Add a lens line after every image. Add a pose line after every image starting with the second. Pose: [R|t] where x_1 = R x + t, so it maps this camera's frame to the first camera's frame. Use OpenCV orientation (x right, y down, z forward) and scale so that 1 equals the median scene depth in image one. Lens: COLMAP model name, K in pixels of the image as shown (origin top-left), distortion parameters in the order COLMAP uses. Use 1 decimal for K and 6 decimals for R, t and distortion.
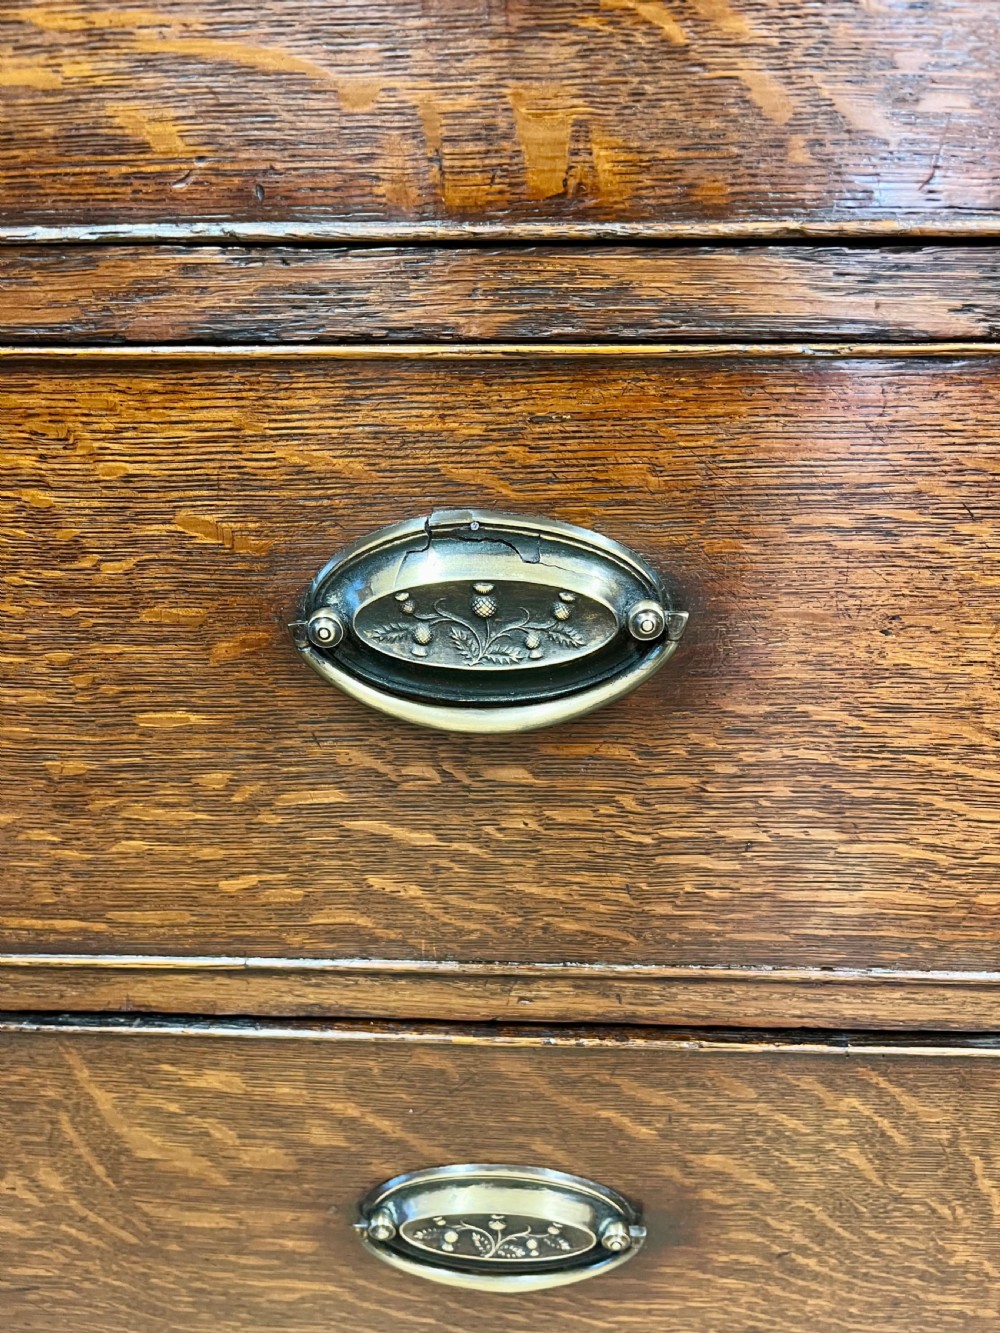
lens RADIAL K [[1010.6, 0, 501.0], [0, 1010.6, 667.6], [0, 0, 1]] dist [0.037316, -0.063566]
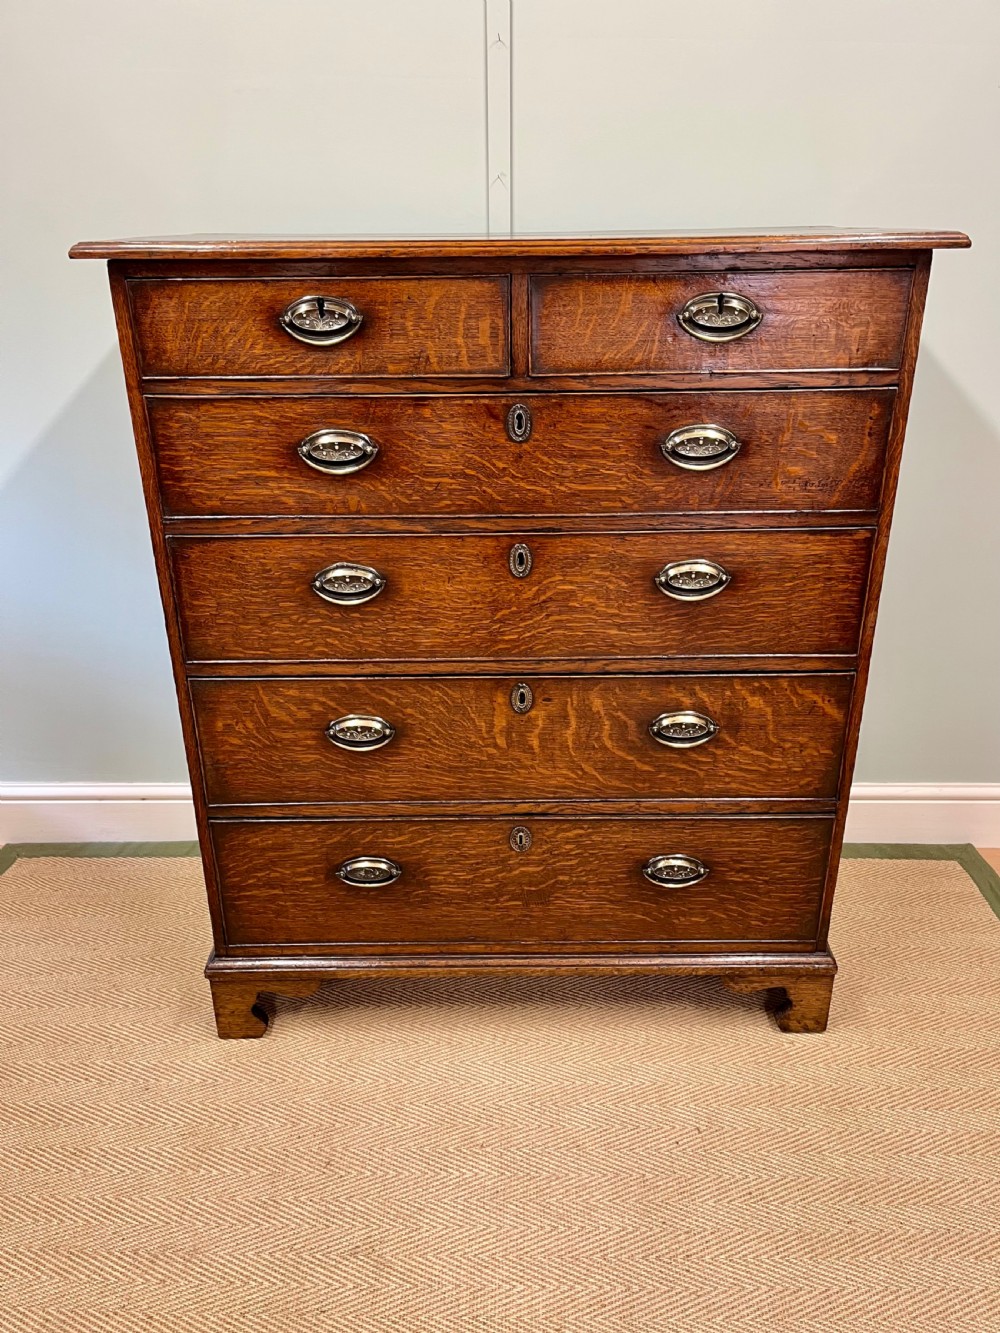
lens RADIAL K [[994.1, 0, 499.4], [0, 994.1, 667.1], [0, 0, 1]] dist [0.049563, -0.069737]
pose [[0.999073, -0.017434, 0.039356, 0.508782], [0.018169, 0.999666, -0.018388, 0.455668], [-0.039022, 0.019086, 0.999056, -3.817263]]
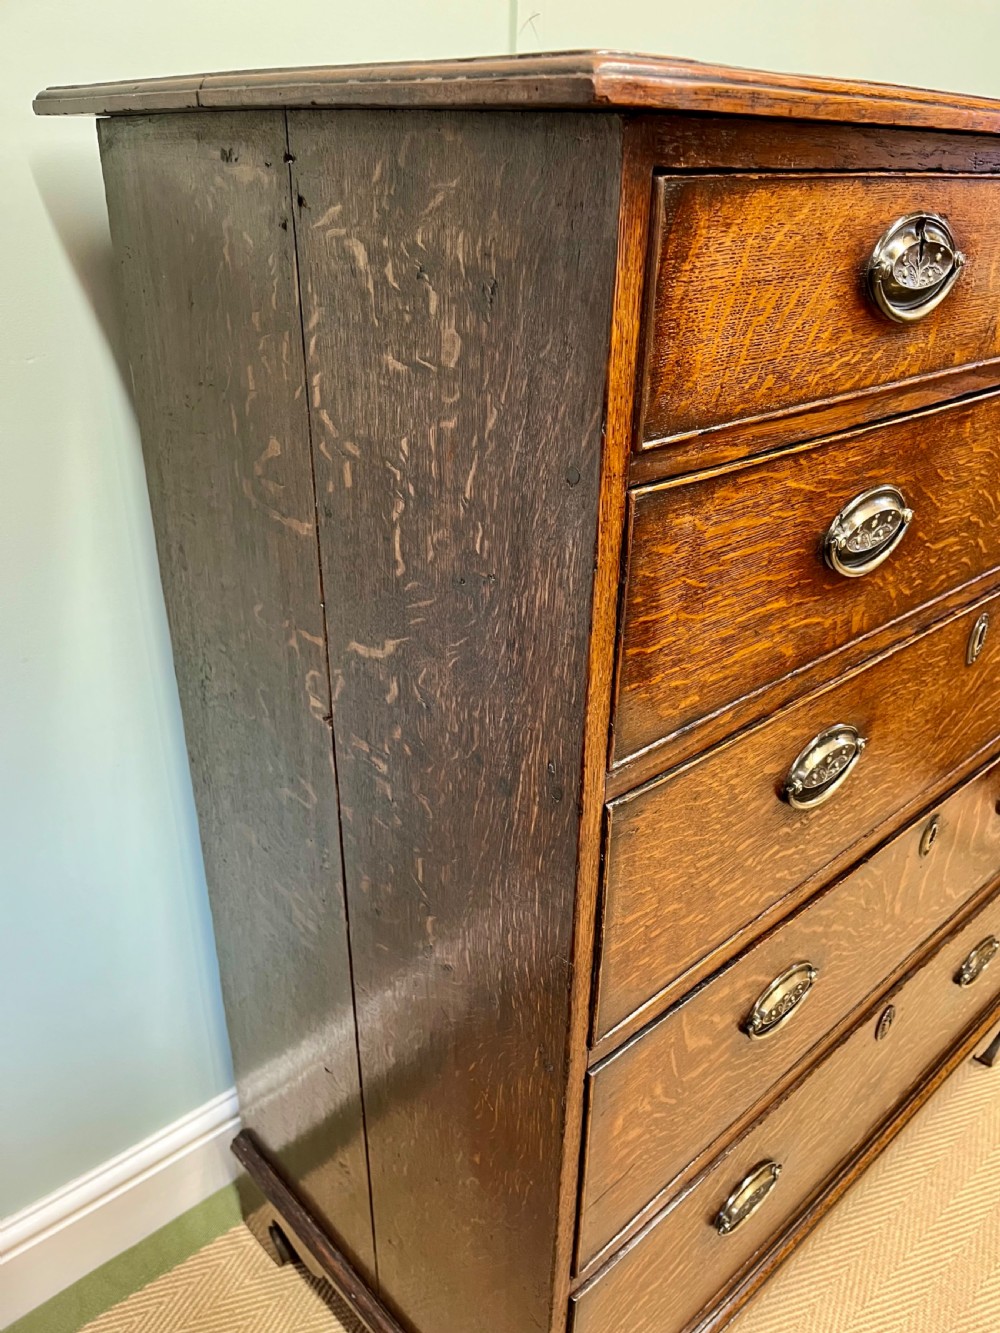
lens RADIAL K [[1010.6, 0, 499.6], [0, 1010.6, 676.1], [0, 0, 1]] dist [0.037316, -0.063566]
pose [[0.720652, -0.298427, 0.625781, -2.142606], [0.277315, 0.951343, 0.134326, -0.827792], [-0.635419, 0.076737, 0.768345, -0.558969]]
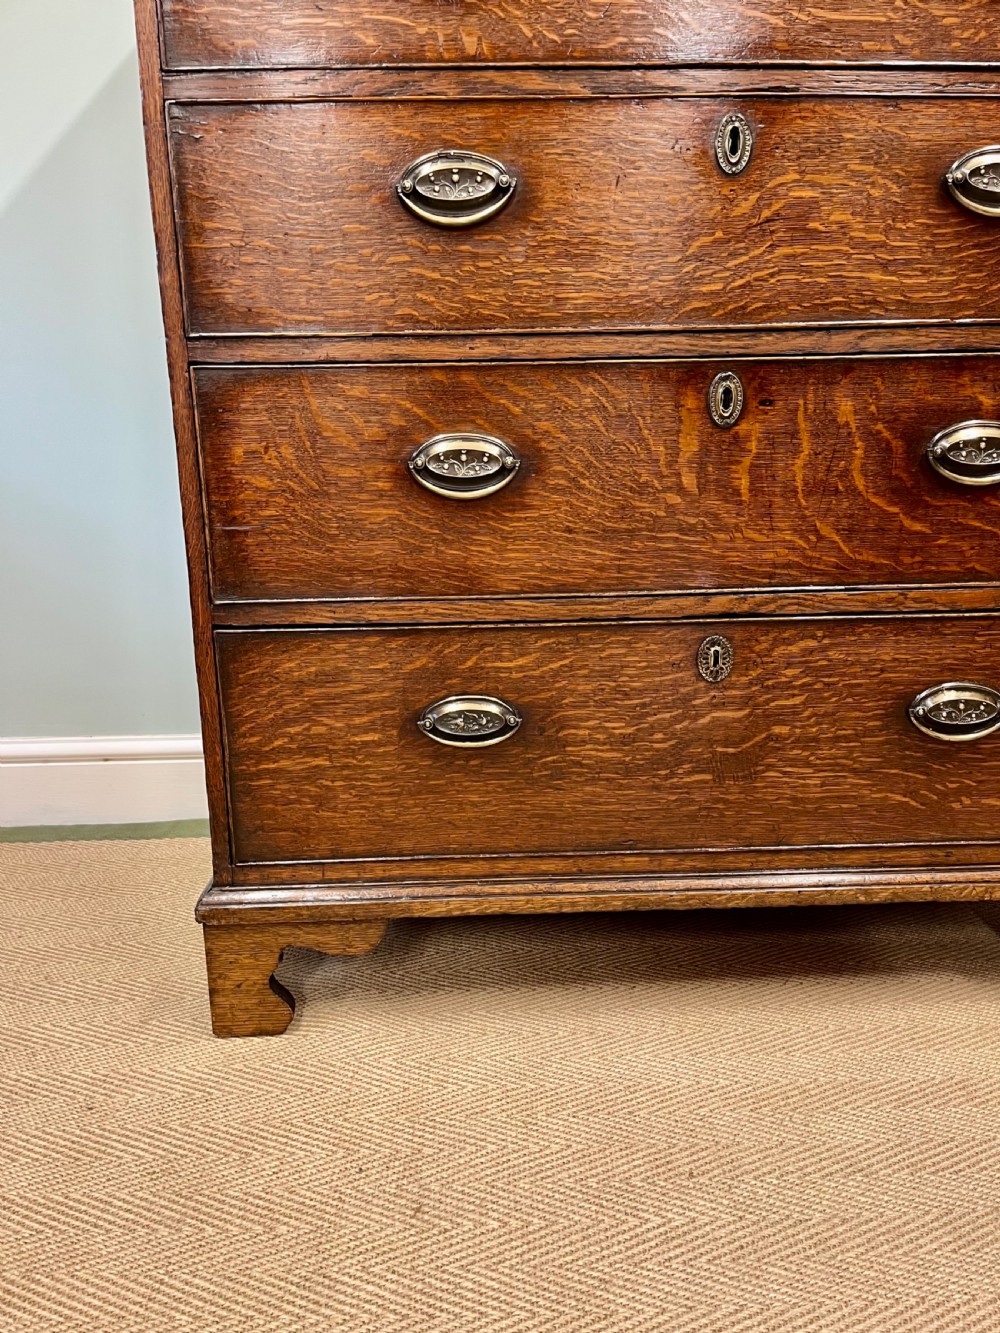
lens RADIAL K [[994.1, 0, 495.1], [0, 994.1, 684.5], [0, 0, 1]] dist [0.049563, -0.069737]
pose [[0.997458, -0.025651, 0.066475, -0.131759], [0.037963, 0.980825, -0.191156, 1.958965], [-0.060297, 0.193194, 0.979306, -1.697959]]
